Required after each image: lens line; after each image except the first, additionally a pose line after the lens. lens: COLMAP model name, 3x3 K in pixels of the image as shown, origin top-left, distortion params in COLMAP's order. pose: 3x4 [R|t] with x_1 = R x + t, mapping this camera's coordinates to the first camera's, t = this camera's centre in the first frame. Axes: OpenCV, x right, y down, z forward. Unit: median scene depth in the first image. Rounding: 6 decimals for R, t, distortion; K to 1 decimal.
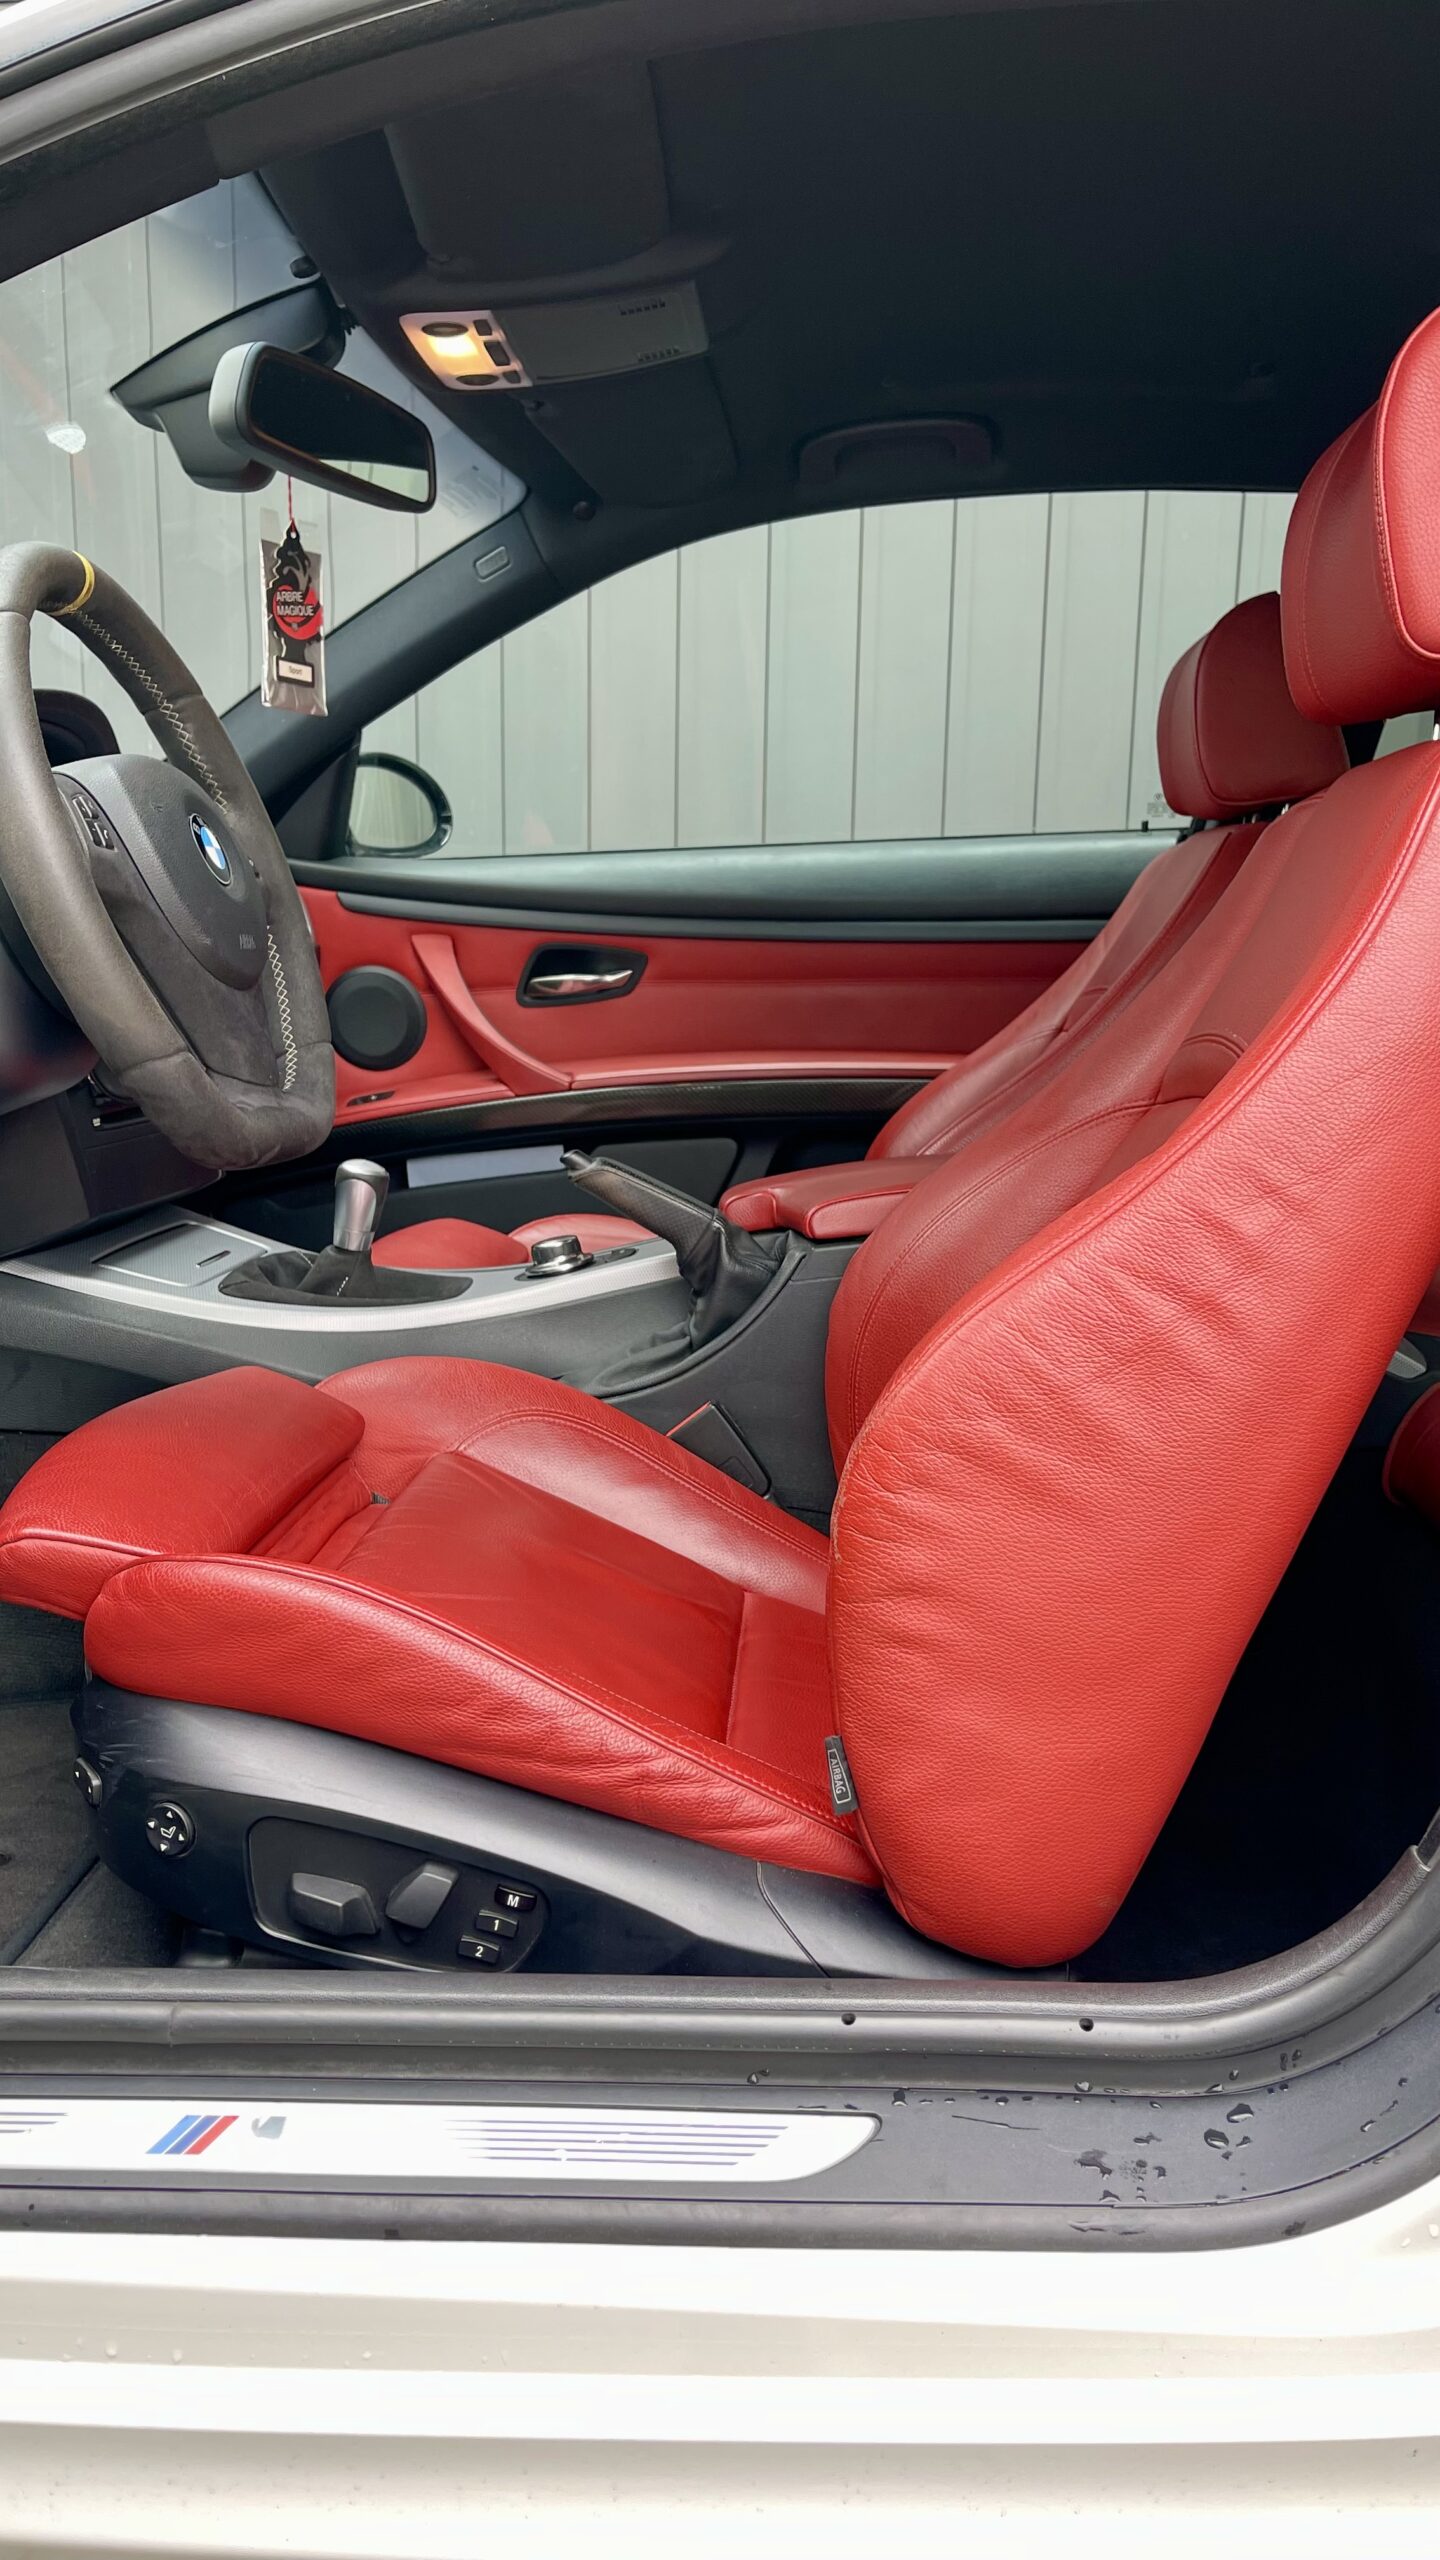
lens RADIAL K [[1950.1, 0, 716.7], [0, 1950.1, 1269.3], [0, 0, 1]] dist [0.075615, -0.100609]
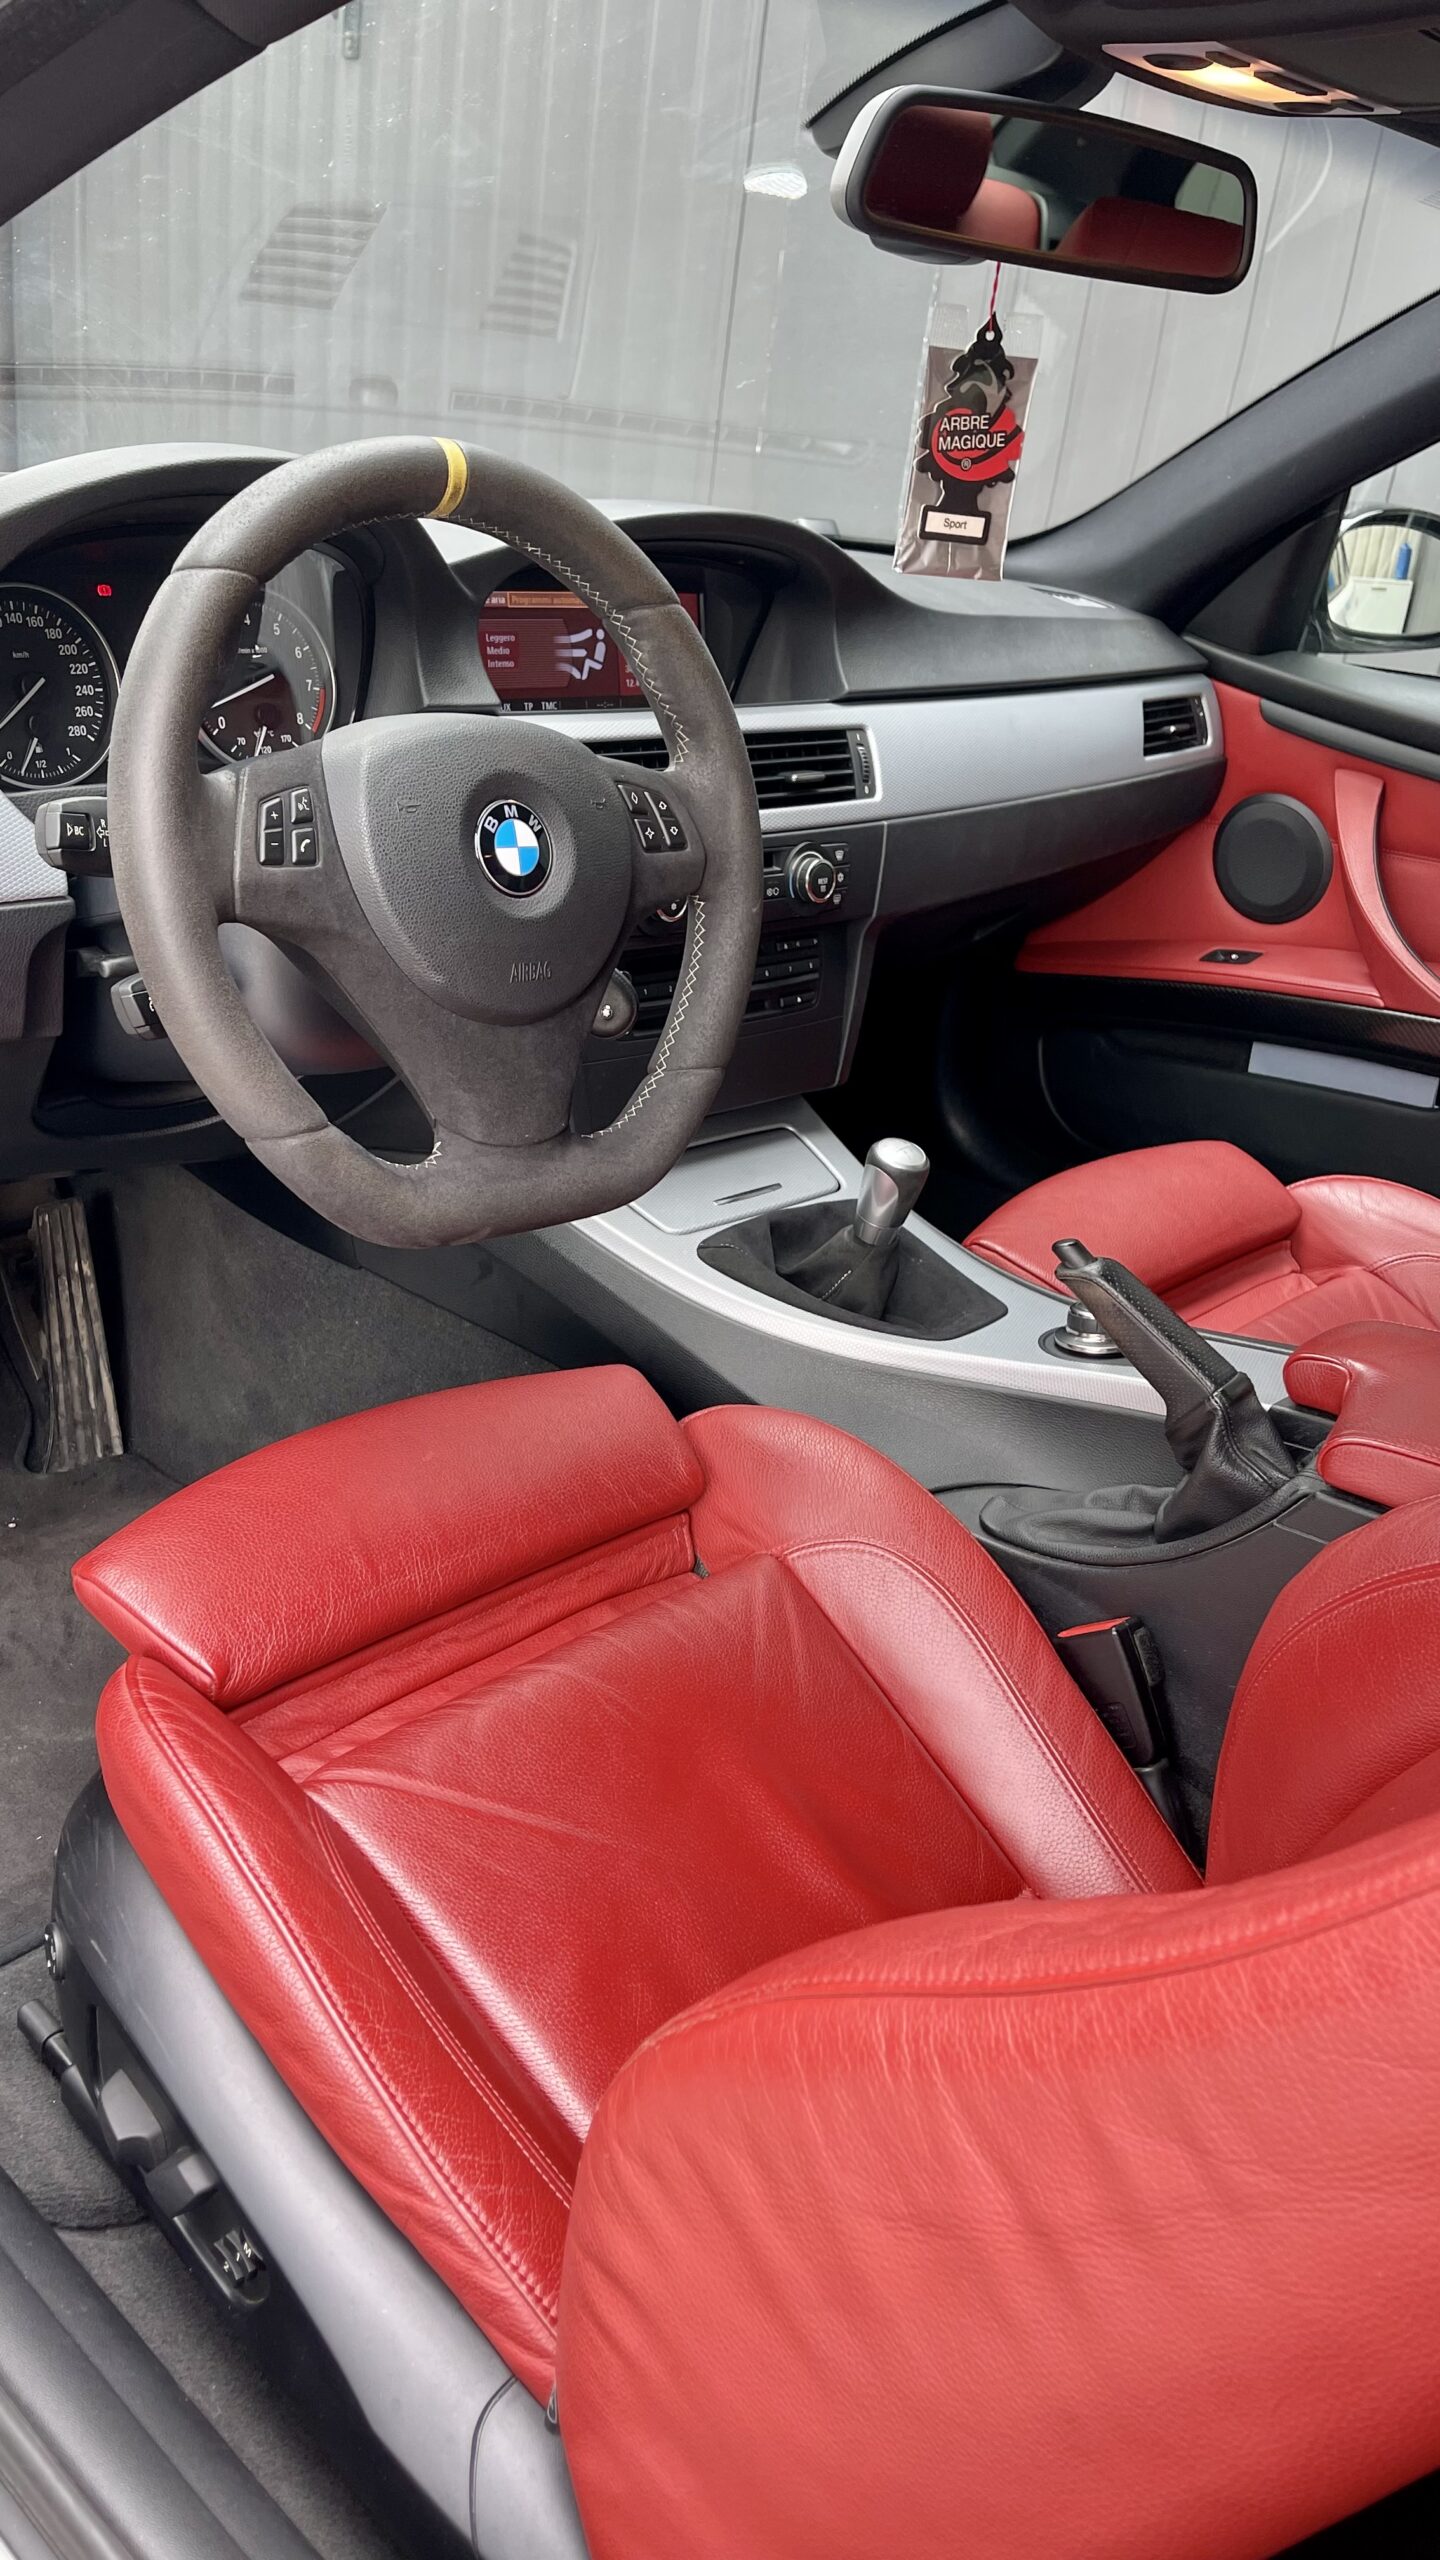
lens RADIAL K [[1950.1, 0, 729.3], [0, 1950.1, 1296.9], [0, 0, 1]] dist [0.075615, -0.100609]
pose [[0.763481, 0.359842, -0.536293, 0.237518], [-0.224962, 0.926565, 0.301446, -0.237824], [0.605383, -0.109503, 0.788366, 0.312798]]
